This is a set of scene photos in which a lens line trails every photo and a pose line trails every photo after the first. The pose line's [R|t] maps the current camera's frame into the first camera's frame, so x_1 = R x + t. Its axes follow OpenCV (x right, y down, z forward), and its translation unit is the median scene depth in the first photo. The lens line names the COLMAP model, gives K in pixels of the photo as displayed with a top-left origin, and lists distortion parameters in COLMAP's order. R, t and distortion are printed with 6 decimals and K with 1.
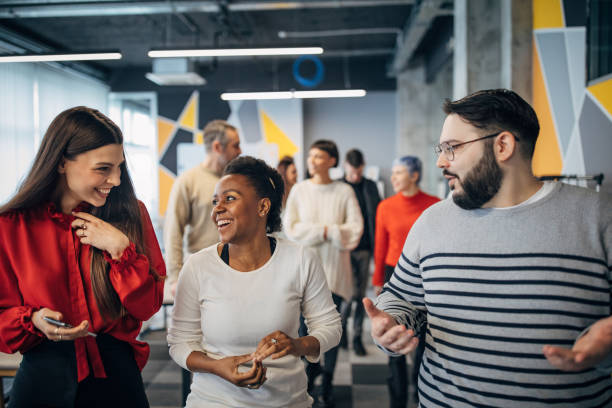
lens RADIAL K [[583.6, 0, 306.0], [0, 583.6, 204.0], [0, 0, 1]] dist [-0.009132, -0.018286]
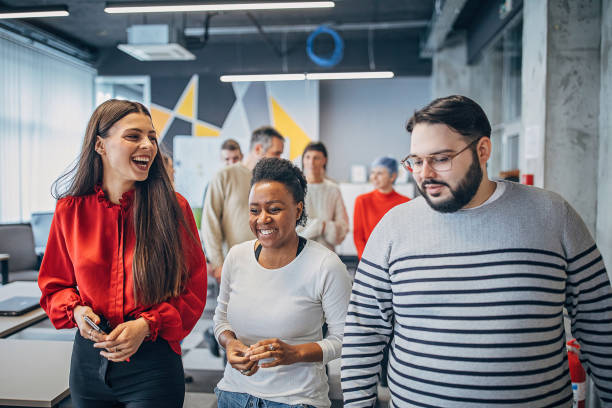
lens RADIAL K [[583.6, 0, 306.0], [0, 583.6, 204.0], [0, 0, 1]] dist [-0.009132, -0.018286]
pose [[0.998754, 0.013822, -0.047945, 0.024212], [-0.013741, 0.999904, 0.002020, -0.010031], [0.047968, -0.001358, 0.998848, 0.210526]]
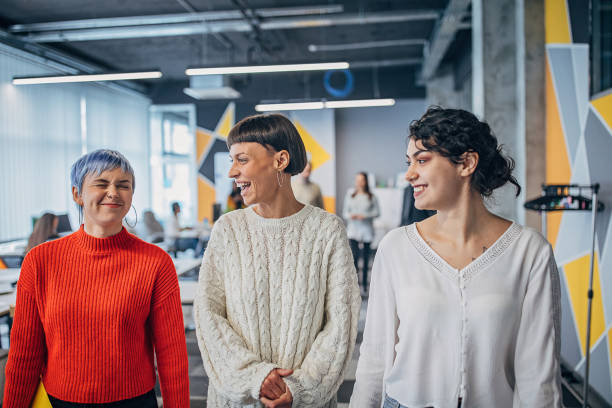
lens RADIAL K [[583.6, 0, 306.0], [0, 583.6, 204.0], [0, 0, 1]] dist [-0.009132, -0.018286]
pose [[0.997788, -0.008492, -0.065929, 0.015134], [0.008004, 0.999939, -0.007665, -0.003861], [0.065990, 0.007120, 0.997795, -0.044843]]
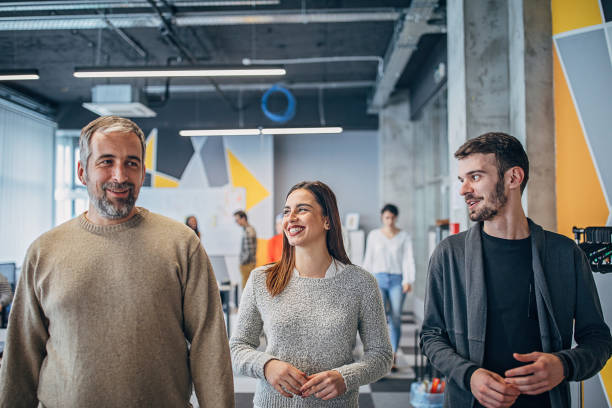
lens RADIAL K [[583.6, 0, 306.0], [0, 583.6, 204.0], [0, 0, 1]] dist [-0.009132, -0.018286]
pose [[0.999648, 0.002358, 0.026411, 0.027749], [-0.000265, 0.996875, -0.078991, -0.010303], [-0.026514, 0.078956, 0.996525, 0.156142]]
